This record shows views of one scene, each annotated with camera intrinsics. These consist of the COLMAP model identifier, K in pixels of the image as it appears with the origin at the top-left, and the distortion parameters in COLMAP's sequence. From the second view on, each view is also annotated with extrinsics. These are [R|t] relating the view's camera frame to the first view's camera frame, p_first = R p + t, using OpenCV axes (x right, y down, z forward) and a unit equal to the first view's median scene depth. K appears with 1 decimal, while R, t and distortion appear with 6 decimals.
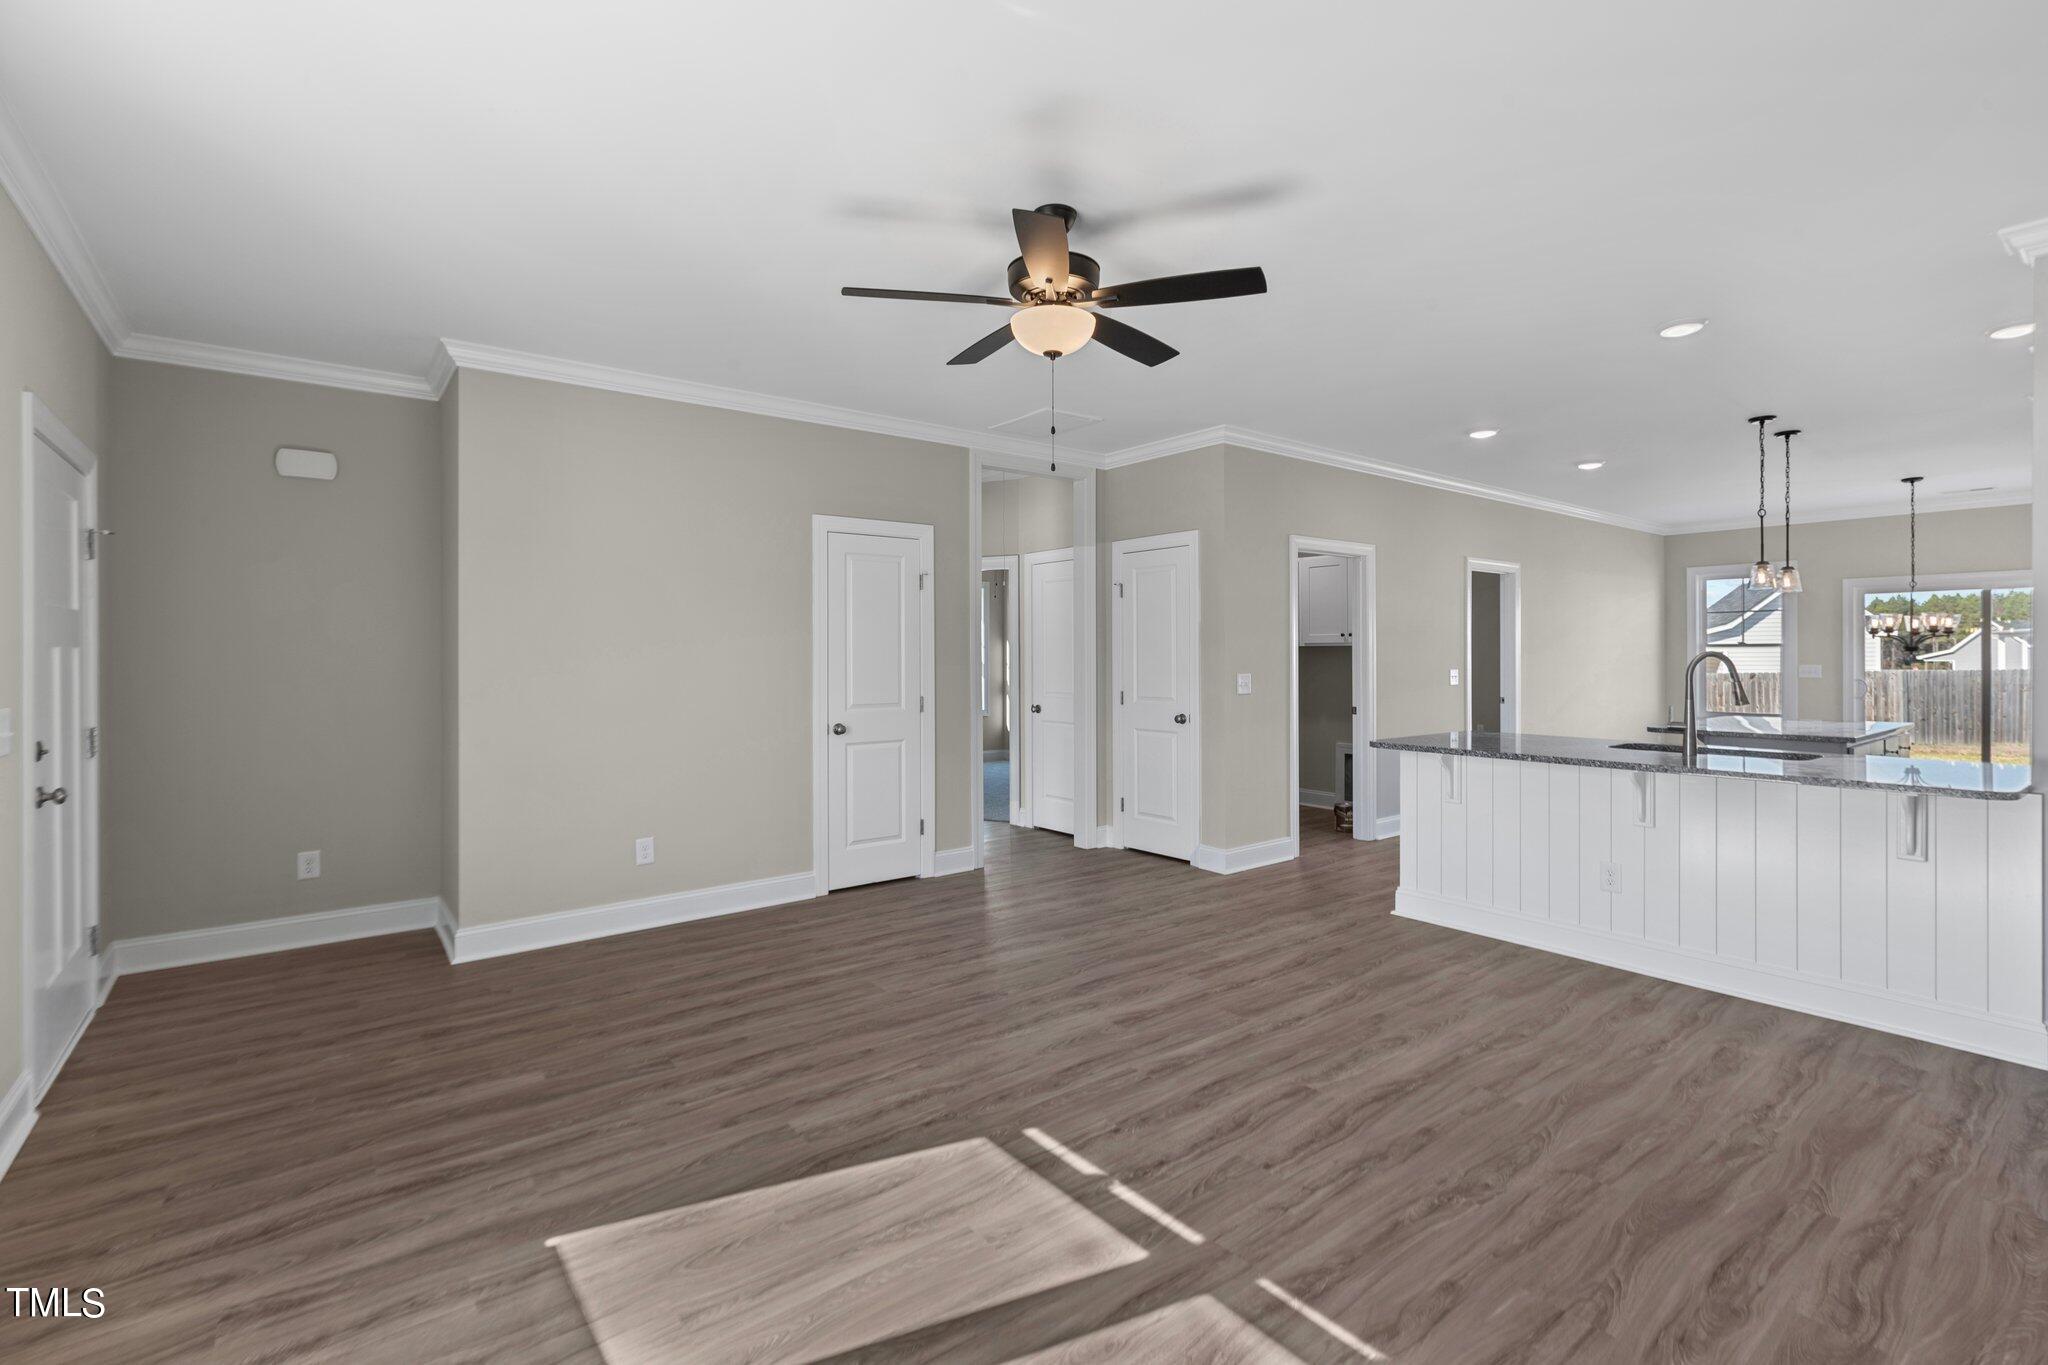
lens RADIAL K [[928.8, 0, 1016.9], [0, 928.8, 673.7], [0, 0, 1]] dist [-0.001119, -0.000111]
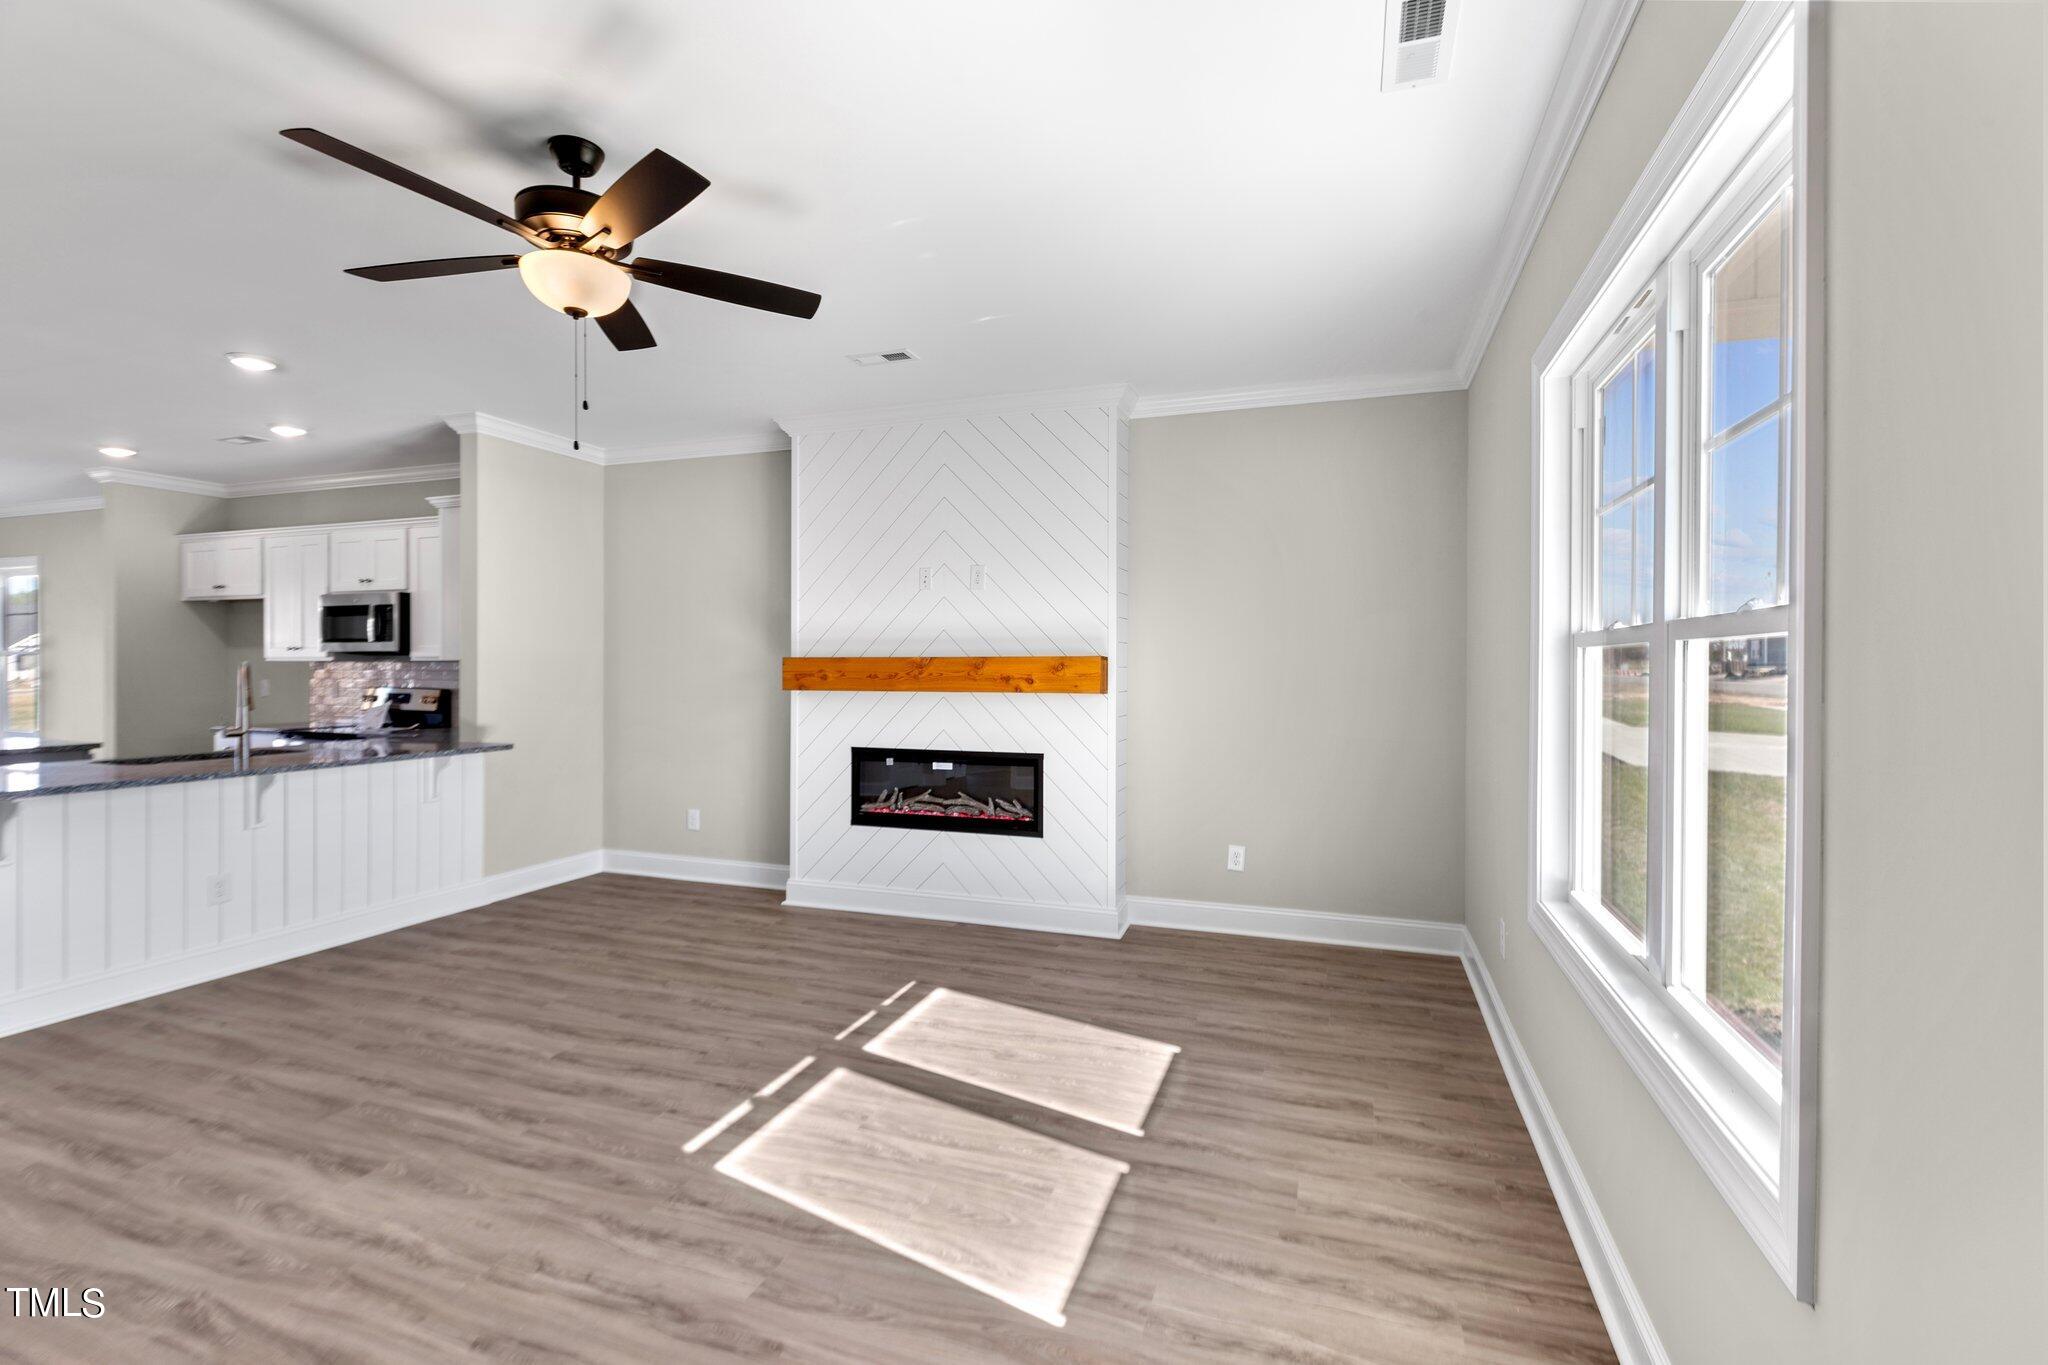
lens RADIAL K [[928.8, 0, 1011.7], [0, 928.8, 670.9], [0, 0, 1]] dist [-0.001119, -0.000111]
pose [[-0.542775, -0.005504, 0.839860, -0.921313], [0.013832, 0.999784, 0.015491, -0.027708], [-0.839764, 0.020025, -0.542582, 1.133970]]
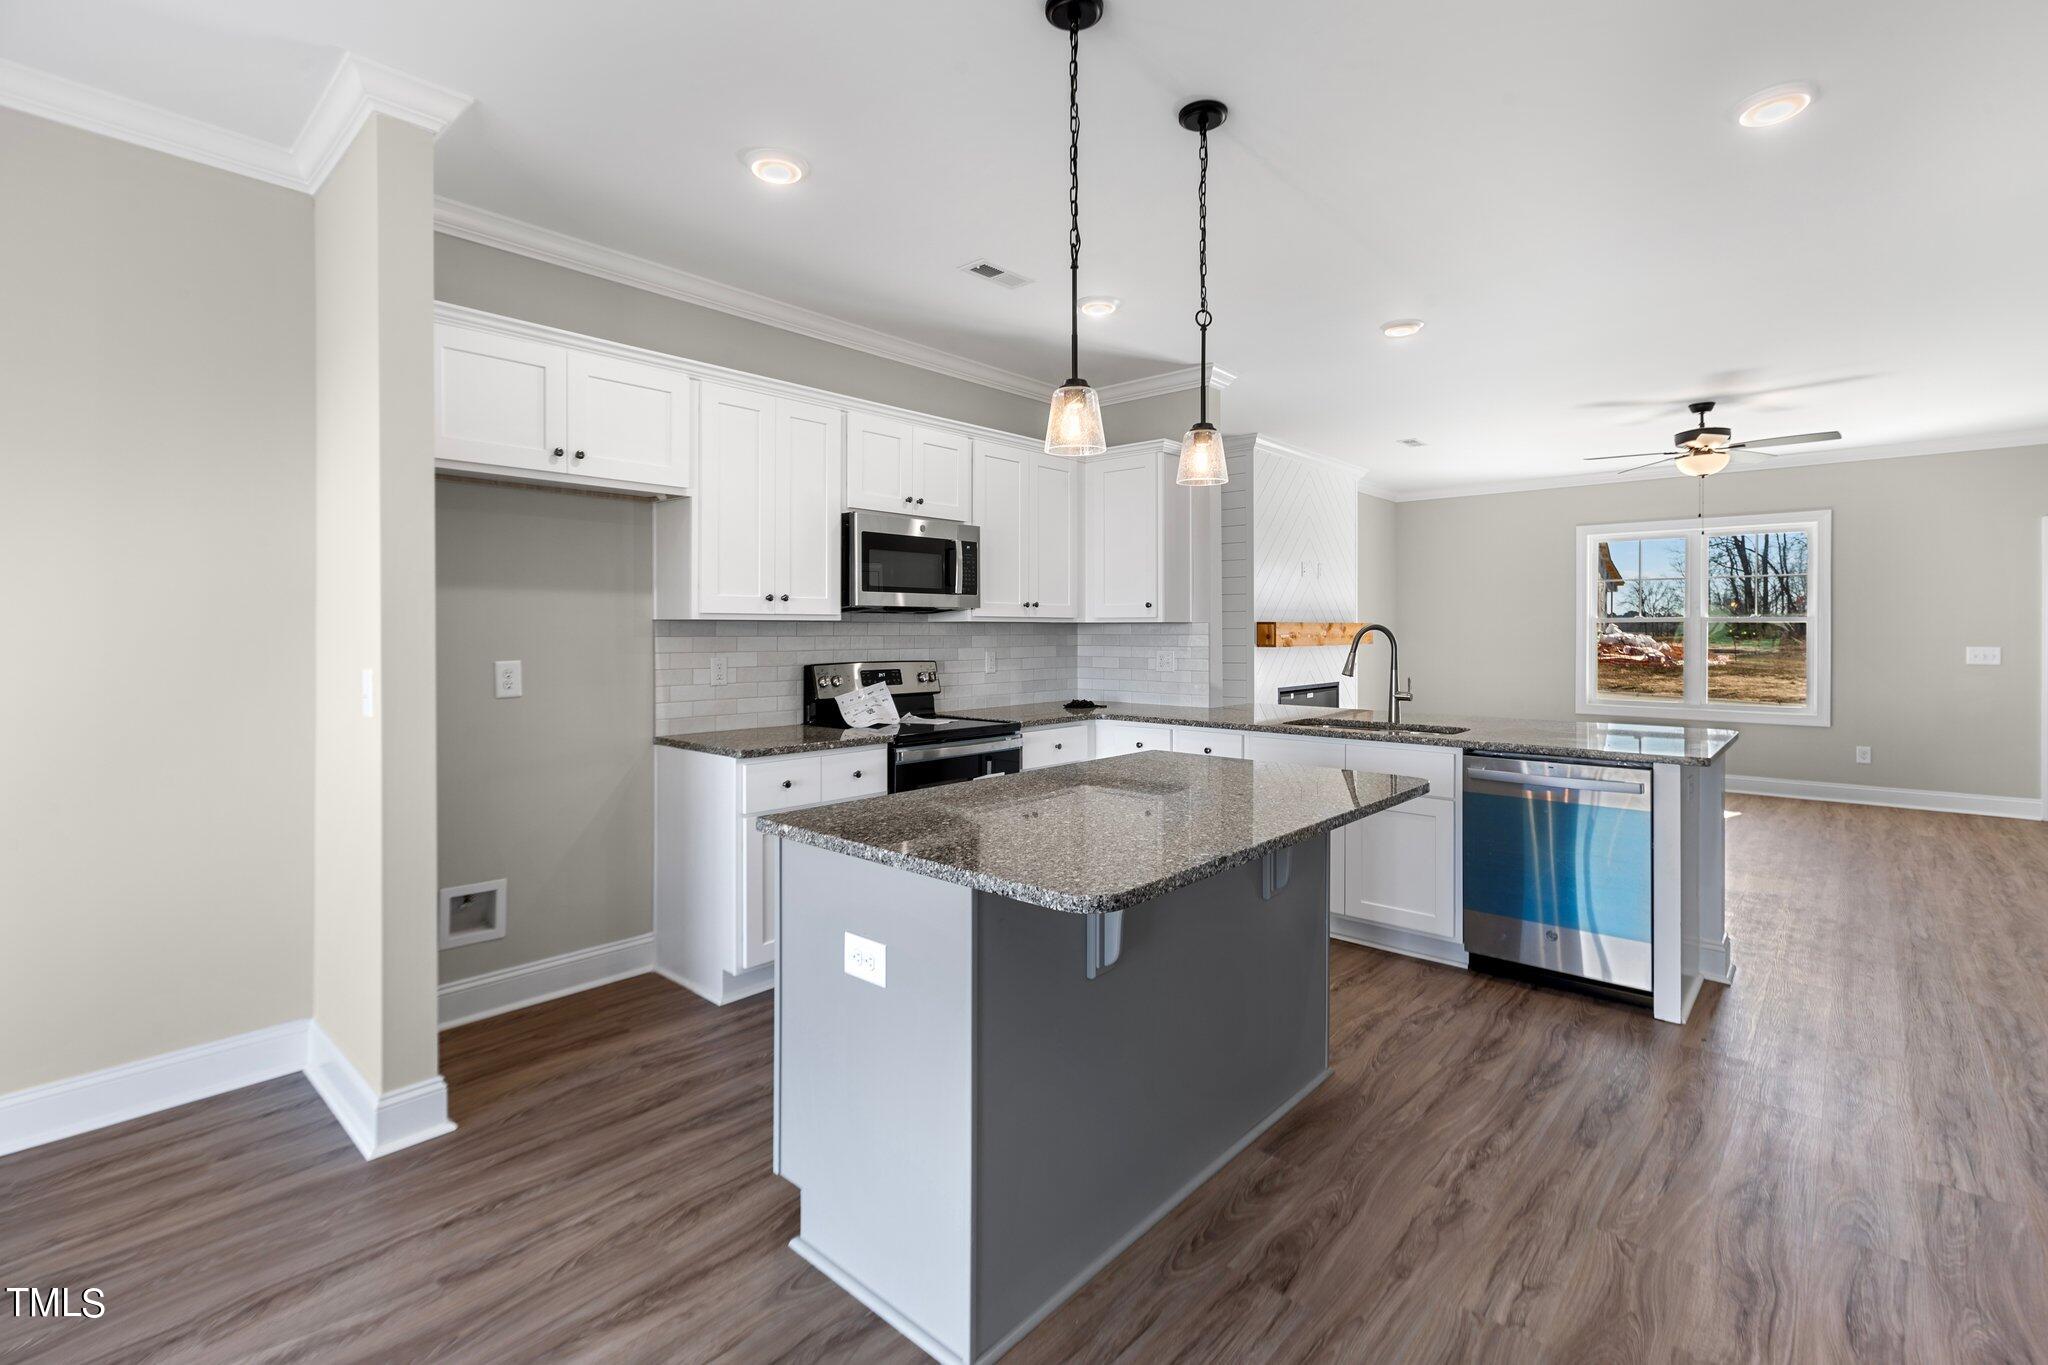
lens RADIAL K [[928.8, 0, 1019.6], [0, 928.8, 636.1], [0, 0, 1]] dist [-0.001119, -0.000111]
pose [[-0.983151, 0.003149, -0.182770, 1.819964], [-0.000721, 0.999777, 0.021103, -0.045024], [0.182795, 0.020879, -0.982929, 2.668279]]
